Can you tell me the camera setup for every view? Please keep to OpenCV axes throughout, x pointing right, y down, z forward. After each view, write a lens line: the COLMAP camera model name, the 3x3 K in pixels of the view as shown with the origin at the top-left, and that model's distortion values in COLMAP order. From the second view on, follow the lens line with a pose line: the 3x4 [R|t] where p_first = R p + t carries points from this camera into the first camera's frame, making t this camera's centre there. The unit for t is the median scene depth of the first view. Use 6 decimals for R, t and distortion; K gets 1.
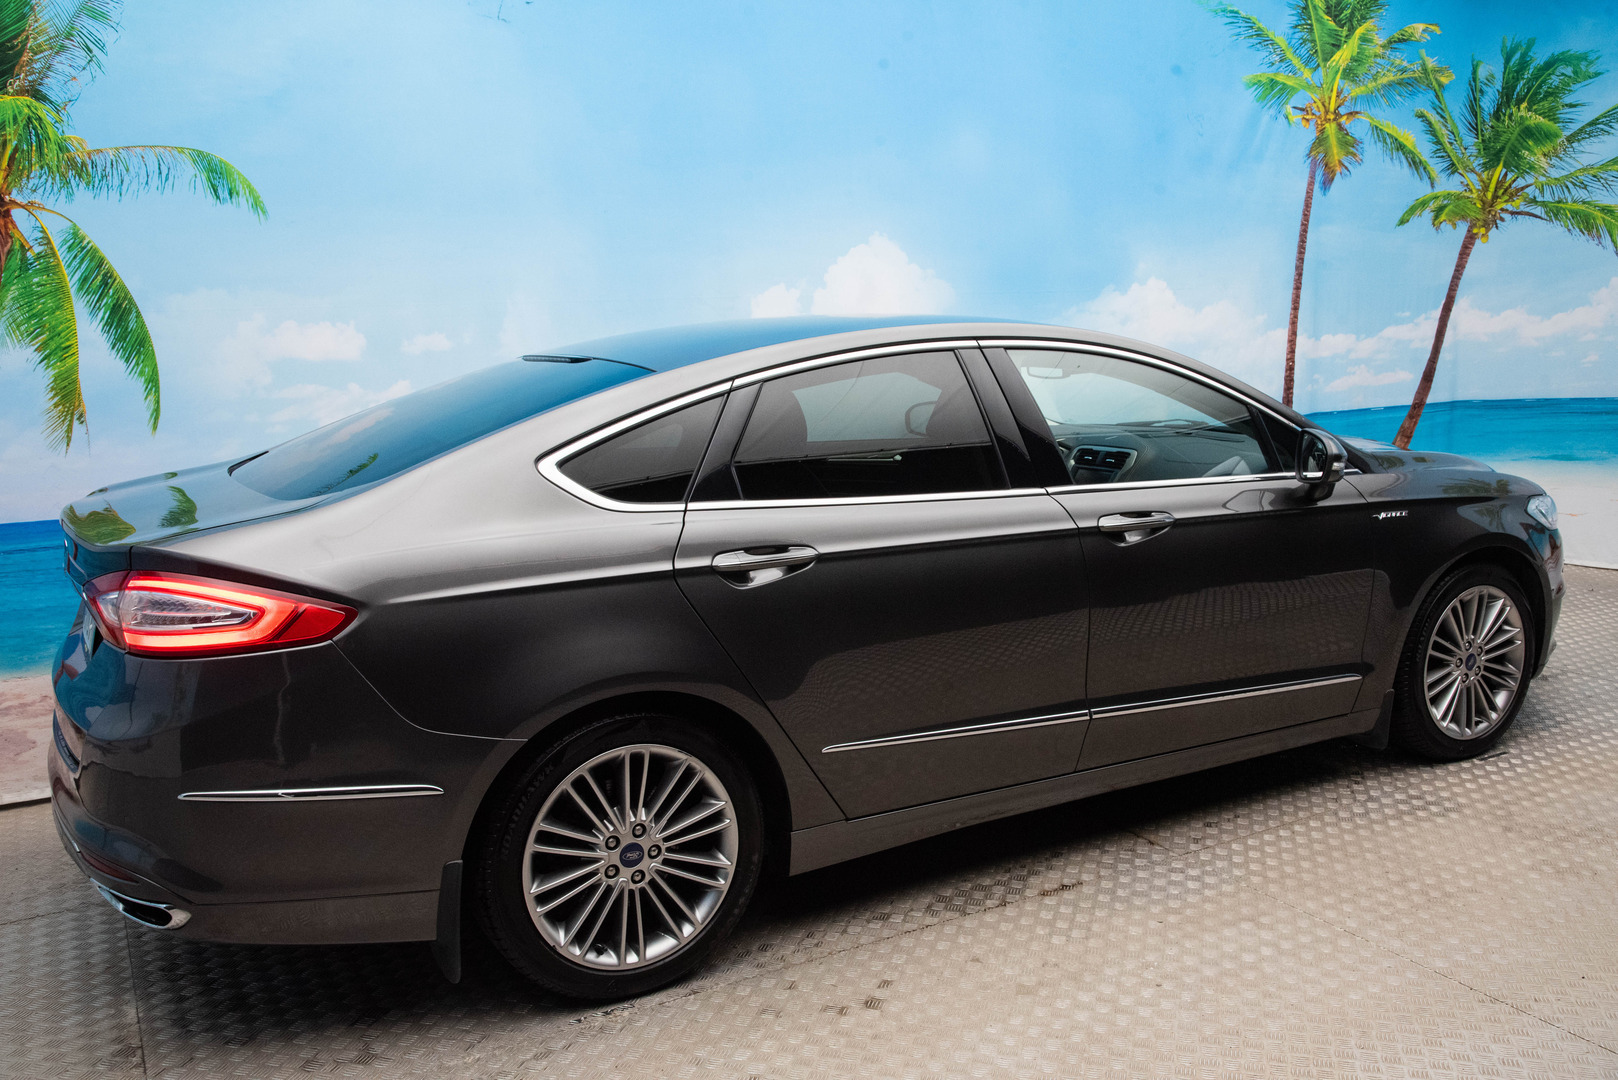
lens RADIAL K [[1398.8, 0, 809.0], [0, 1398.8, 540.0], [0, 0, 1]] dist [-0.055684, 0.159611]
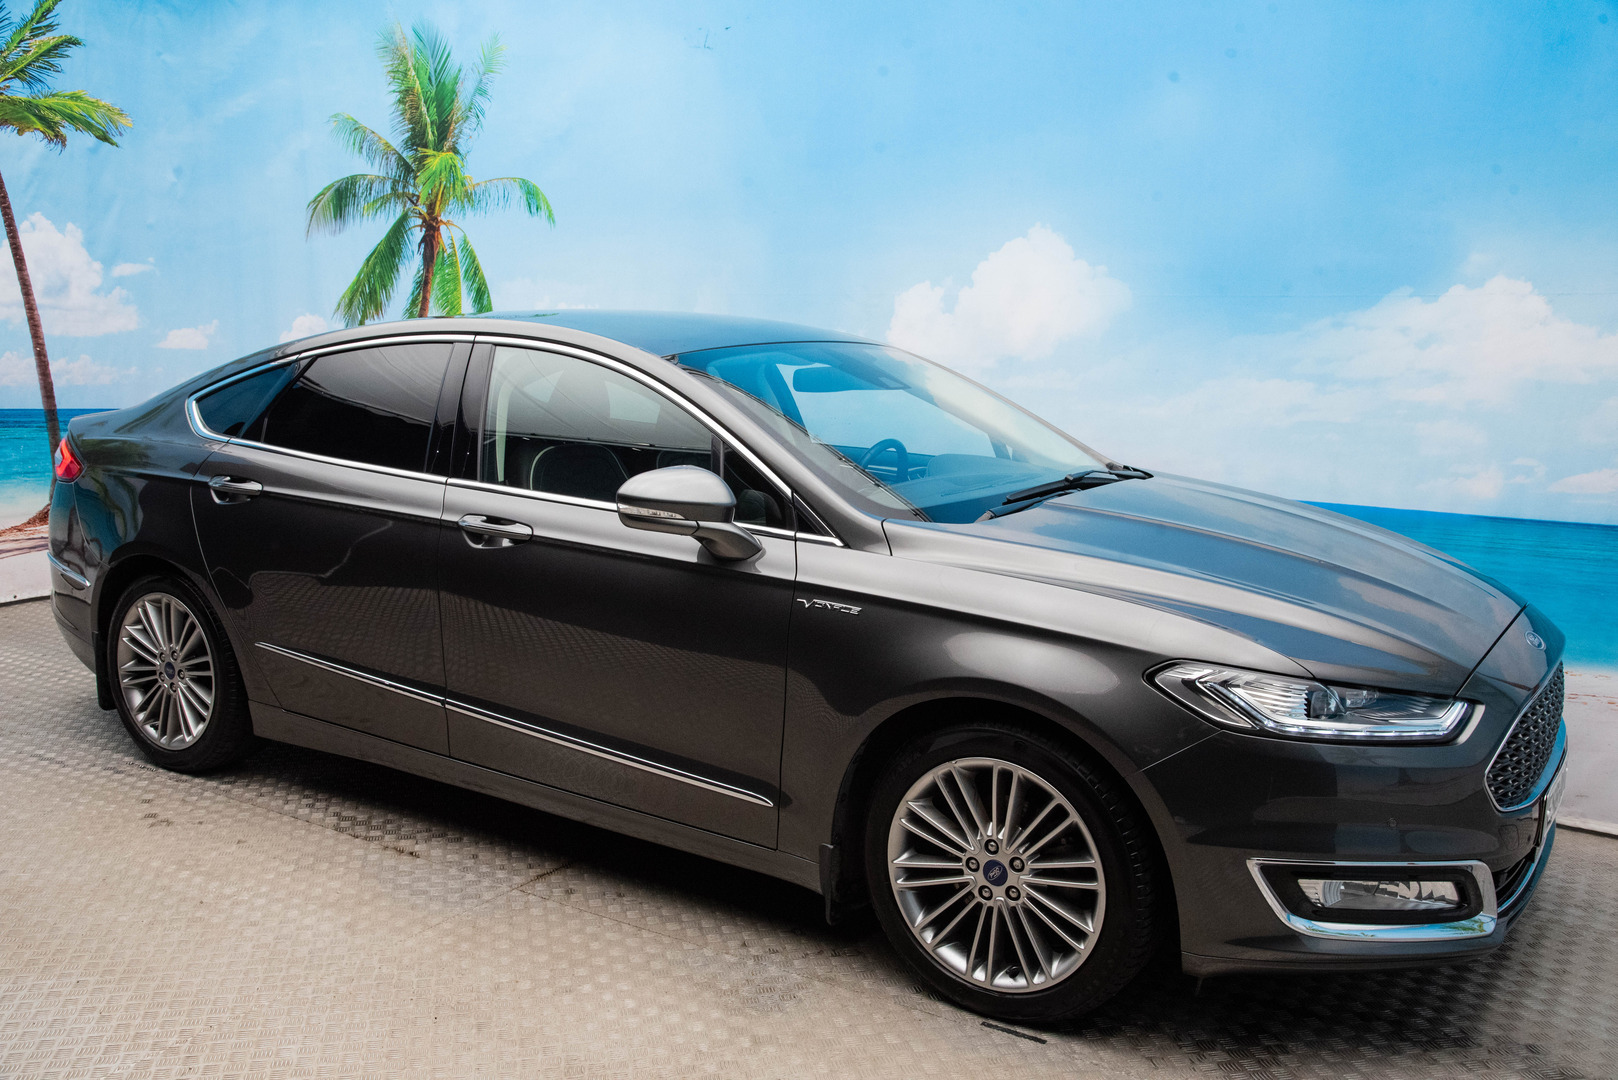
lens RADIAL K [[1480.9, 0, 809.0], [0, 1480.9, 540.0], [0, 0, 1]] dist [0.056355, 0.008719]
pose [[0.435735, 0.167981, -0.884261, 1.054243], [-0.170321, 0.980069, 0.102253, -0.124791], [0.883813, 0.106052, 0.455661, 0.604923]]
